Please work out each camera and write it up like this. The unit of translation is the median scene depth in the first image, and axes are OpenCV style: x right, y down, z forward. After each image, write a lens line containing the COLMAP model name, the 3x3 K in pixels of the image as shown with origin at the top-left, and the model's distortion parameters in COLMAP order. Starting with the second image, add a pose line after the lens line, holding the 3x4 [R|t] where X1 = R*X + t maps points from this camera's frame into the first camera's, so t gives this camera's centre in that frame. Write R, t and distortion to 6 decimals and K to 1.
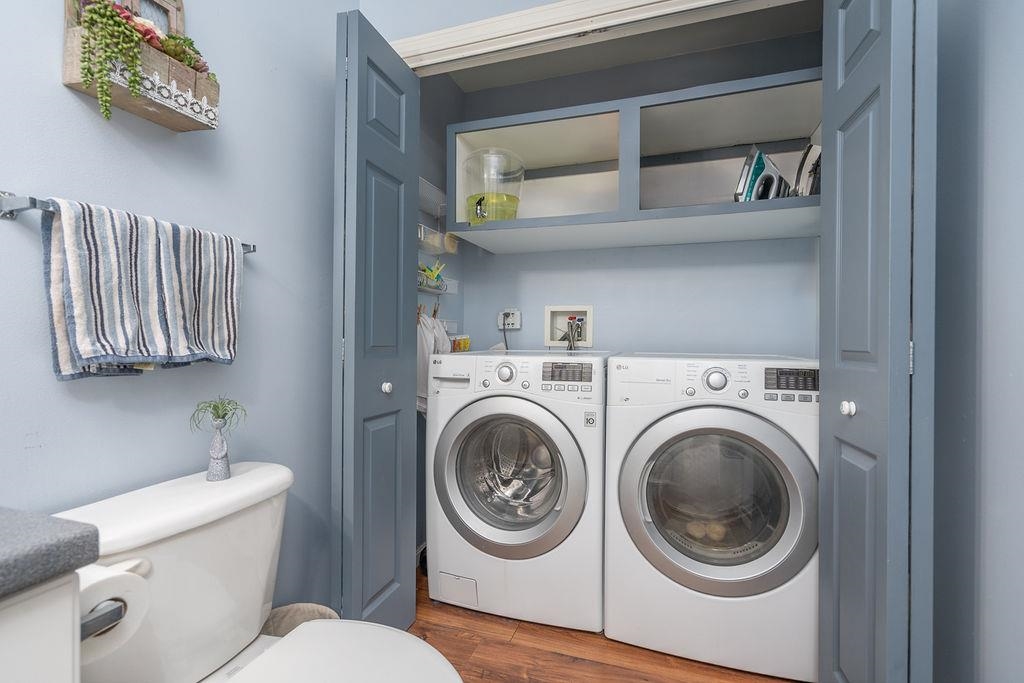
lens RADIAL K [[464.8, 0, 512.7], [0, 464.8, 340.9], [0, 0, 1]] dist [-0.003694, 0.000789]
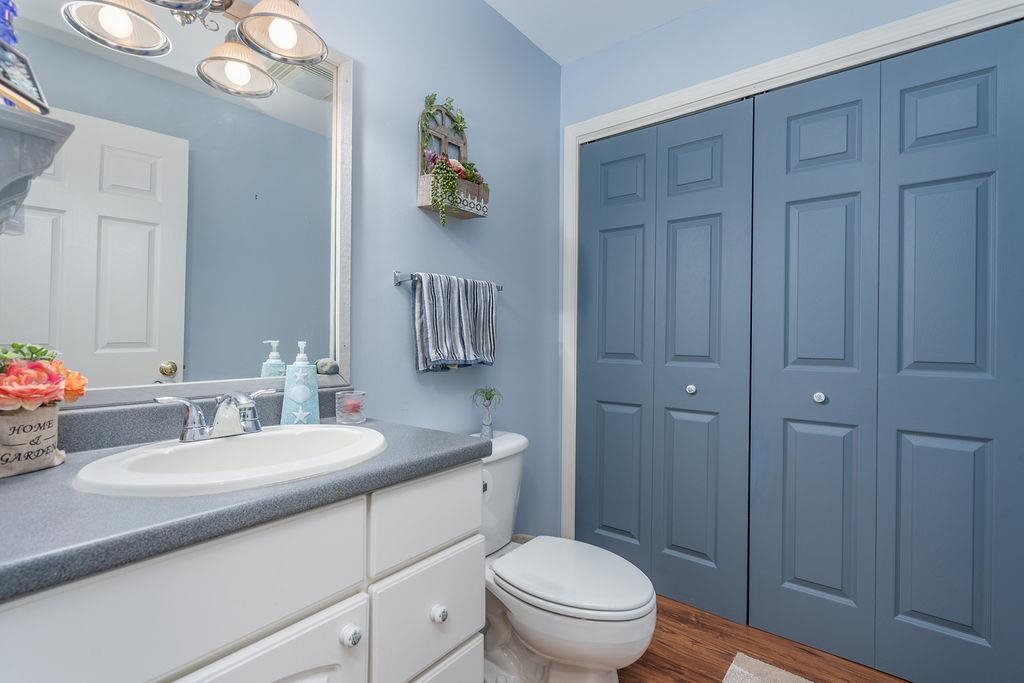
lens RADIAL K [[464.8, 0, 515.7], [0, 464.8, 336.2], [0, 0, 1]] dist [-0.003694, 0.000789]
pose [[0.943941, 0.002590, -0.330104, -0.022760], [-0.005847, 0.999944, -0.008873, -0.039490], [0.330062, 0.010306, 0.943903, -0.508216]]
